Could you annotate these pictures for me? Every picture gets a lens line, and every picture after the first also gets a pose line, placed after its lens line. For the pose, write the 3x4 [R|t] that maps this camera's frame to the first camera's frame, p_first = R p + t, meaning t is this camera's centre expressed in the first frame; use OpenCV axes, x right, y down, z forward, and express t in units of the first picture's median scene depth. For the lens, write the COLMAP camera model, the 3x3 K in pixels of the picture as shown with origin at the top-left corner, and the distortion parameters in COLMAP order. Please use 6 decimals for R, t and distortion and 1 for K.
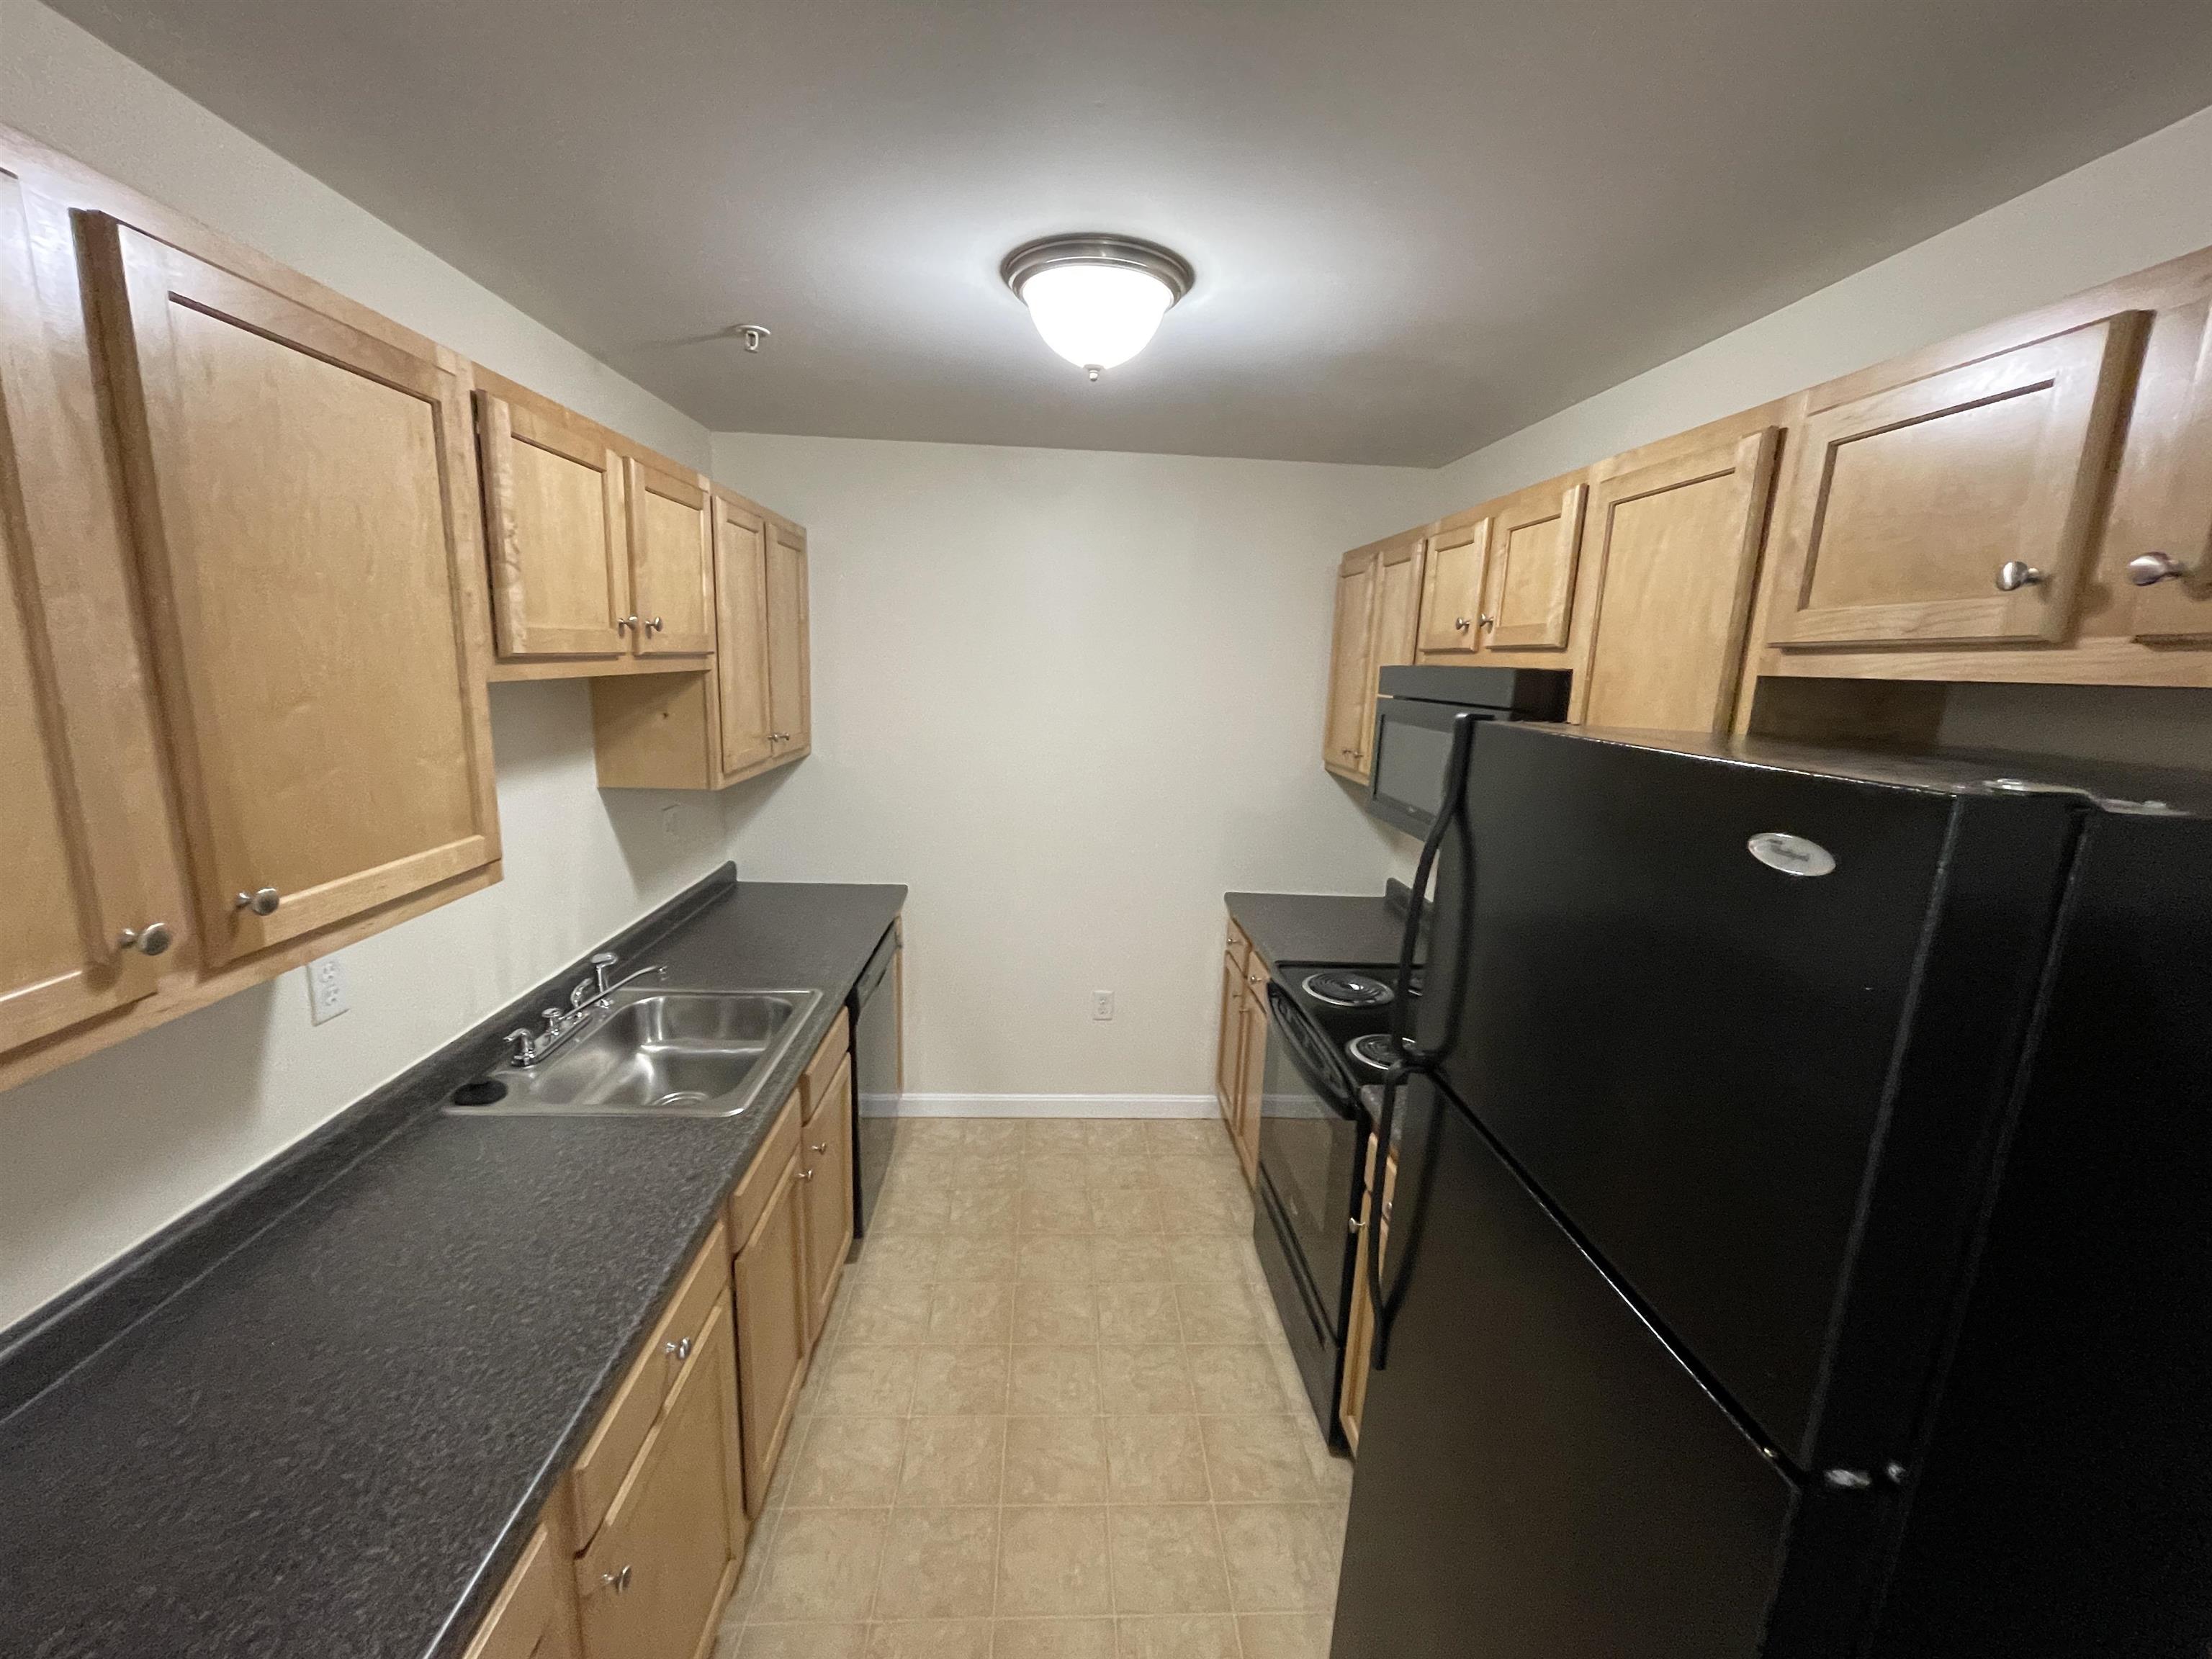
lens RADIAL K [[891.0, 0, 1097.8], [0, 891.0, 835.7], [0, 0, 1]] dist [-0.001848, -0.000553]
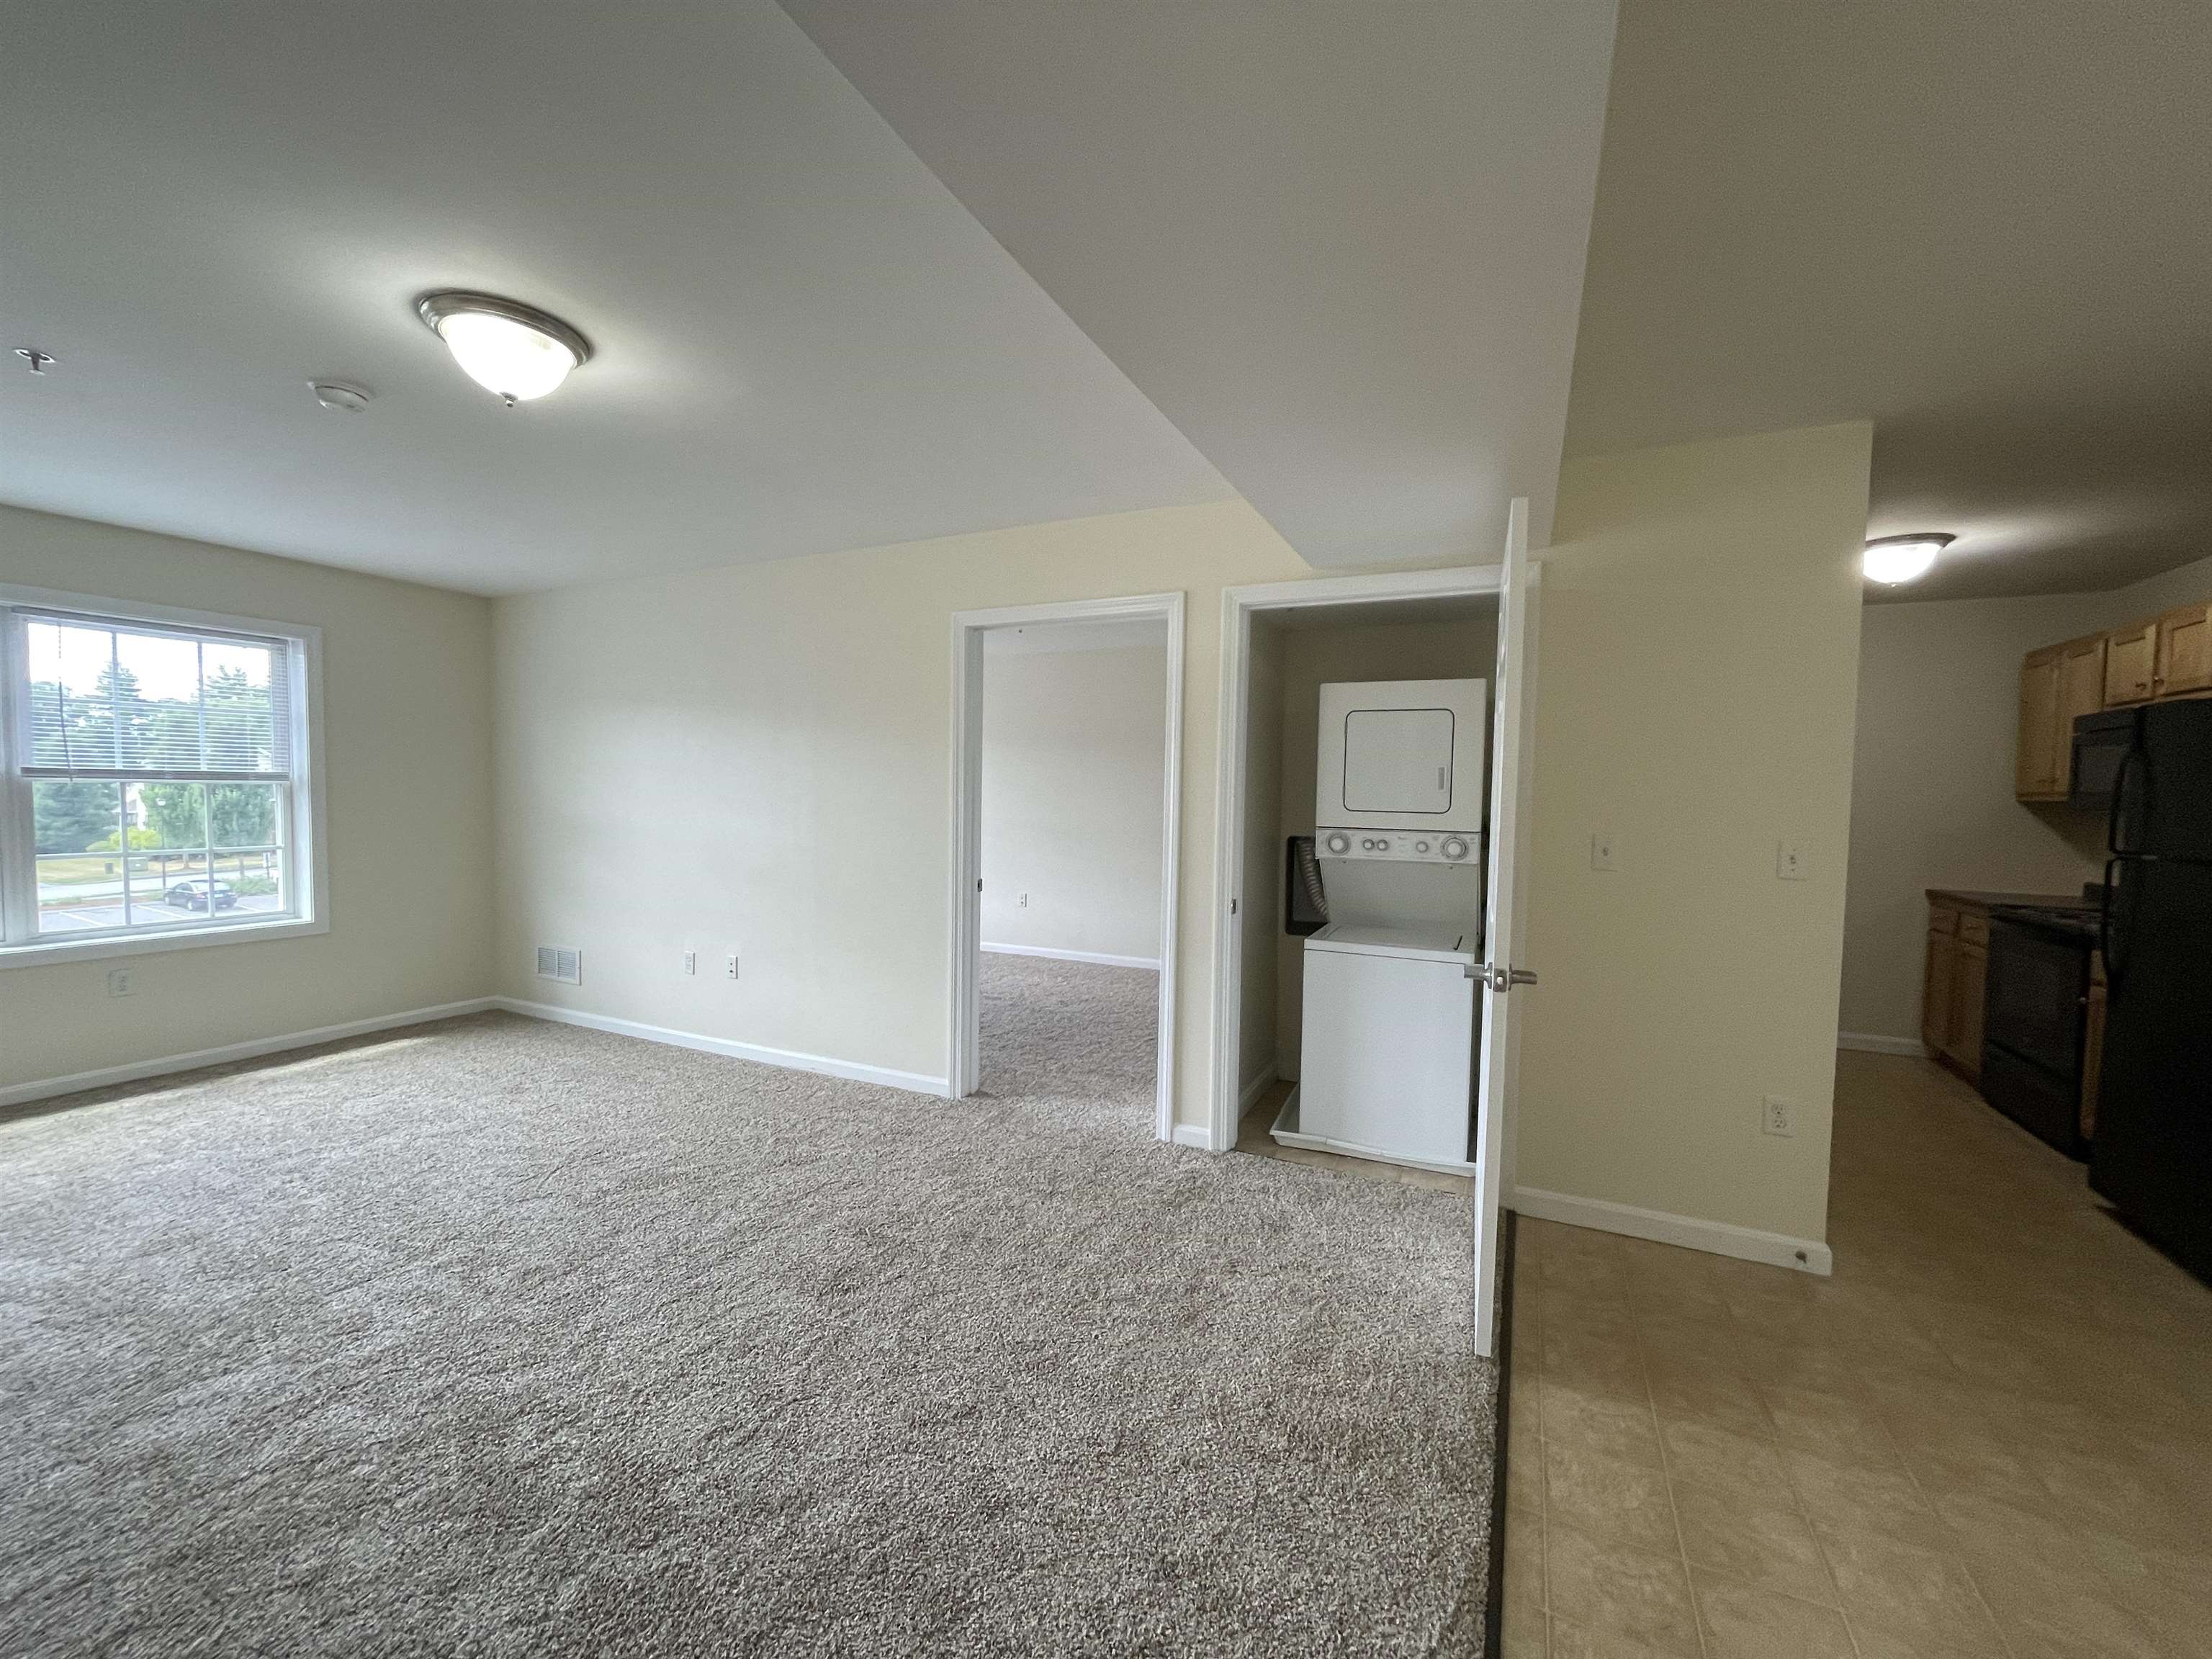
lens RADIAL K [[891.0, 0, 1097.8], [0, 891.0, 835.7], [0, 0, 1]] dist [-0.001848, -0.000553]
pose [[0.879003, 0.003092, -0.476807, -0.583826], [-0.081286, 0.986313, -0.143457, 0.495322], [0.469837, 0.164857, 0.867223, -1.489494]]
